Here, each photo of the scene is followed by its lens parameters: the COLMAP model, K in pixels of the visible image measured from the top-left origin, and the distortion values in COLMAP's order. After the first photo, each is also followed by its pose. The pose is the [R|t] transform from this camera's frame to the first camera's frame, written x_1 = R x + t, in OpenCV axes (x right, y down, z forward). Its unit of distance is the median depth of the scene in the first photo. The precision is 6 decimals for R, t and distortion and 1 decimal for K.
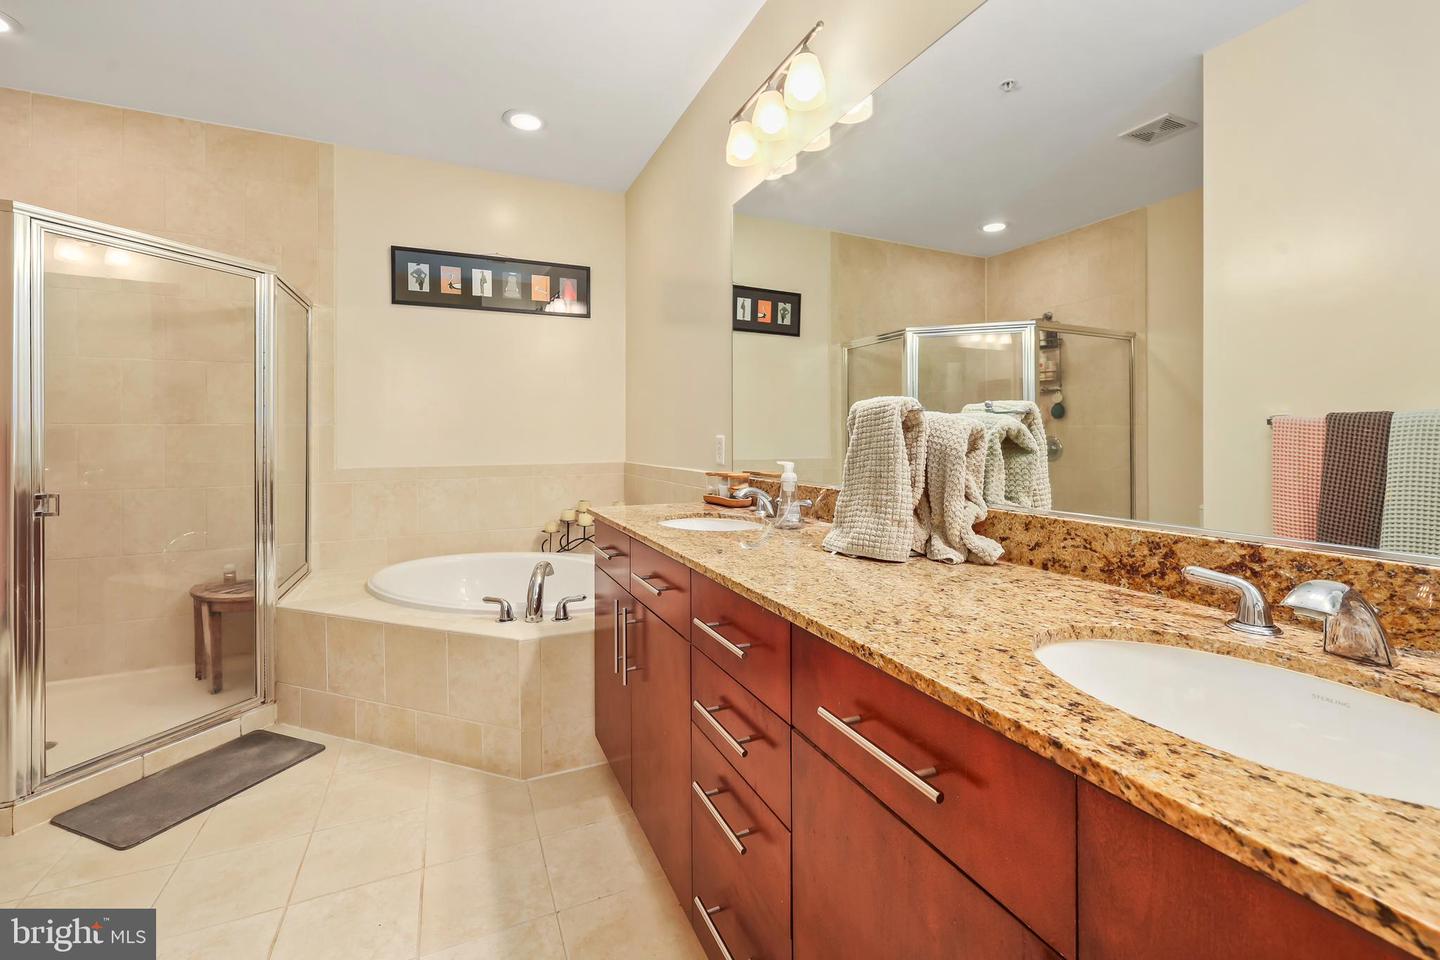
lens RADIAL K [[590.1, 0, 718.3], [0, 590.1, 436.0], [0, 0, 1]] dist [-0.000590, -0.000509]
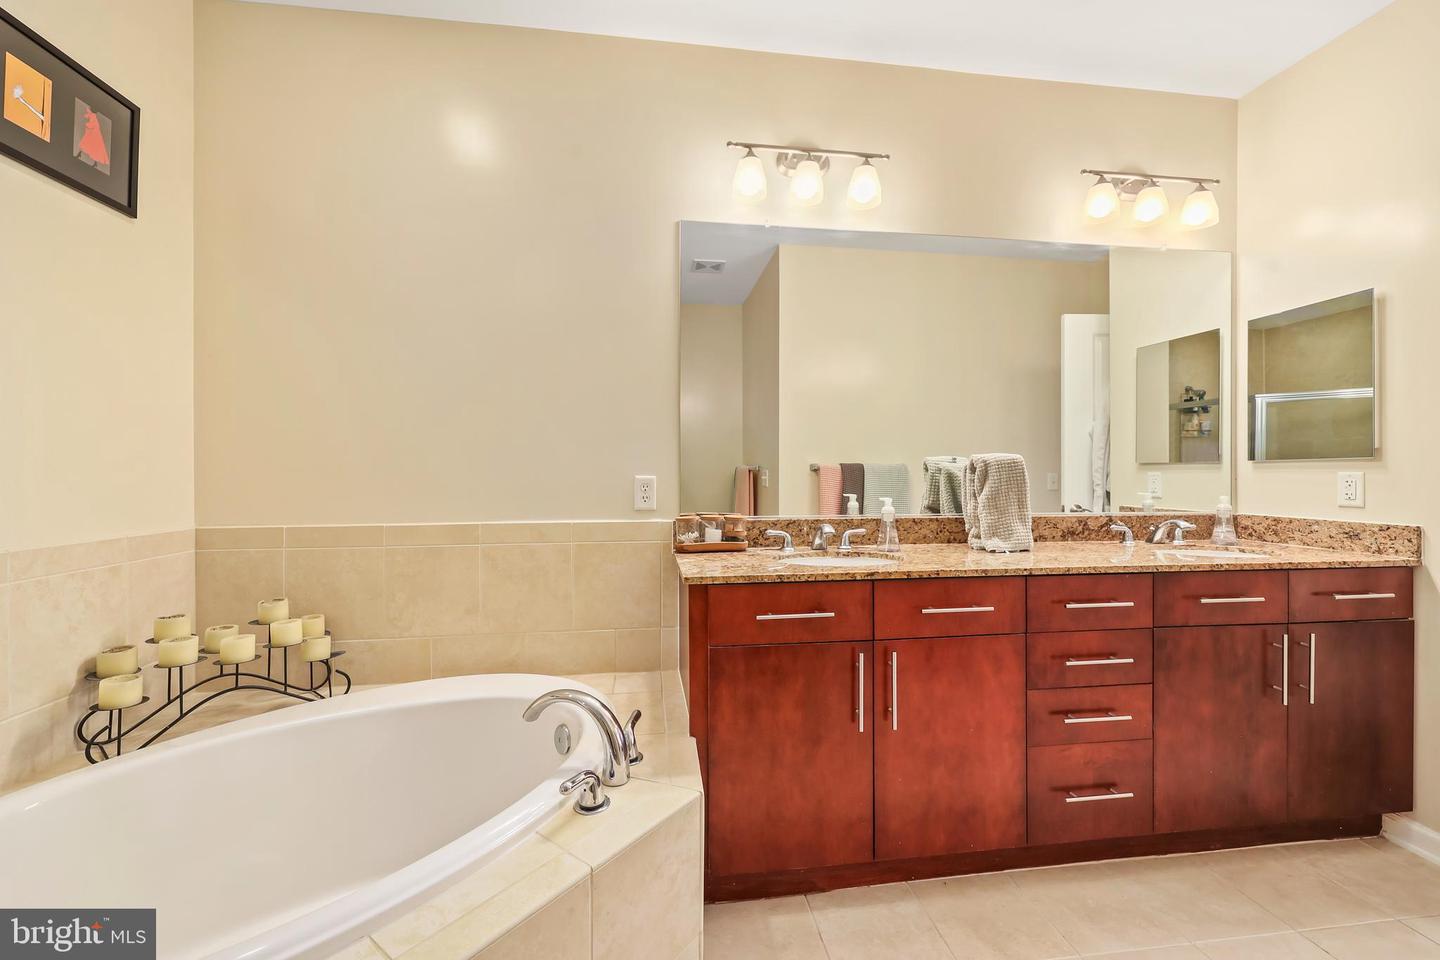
lens RADIAL K [[590.1, 0, 724.3], [0, 590.1, 475.4], [0, 0, 1]] dist [-0.000590, -0.000509]
pose [[0.296657, -0.004629, 0.954973, -1.905670], [-0.001447, 0.999985, 0.005297, -0.015590], [-0.954983, -0.002953, 0.296646, 1.576591]]
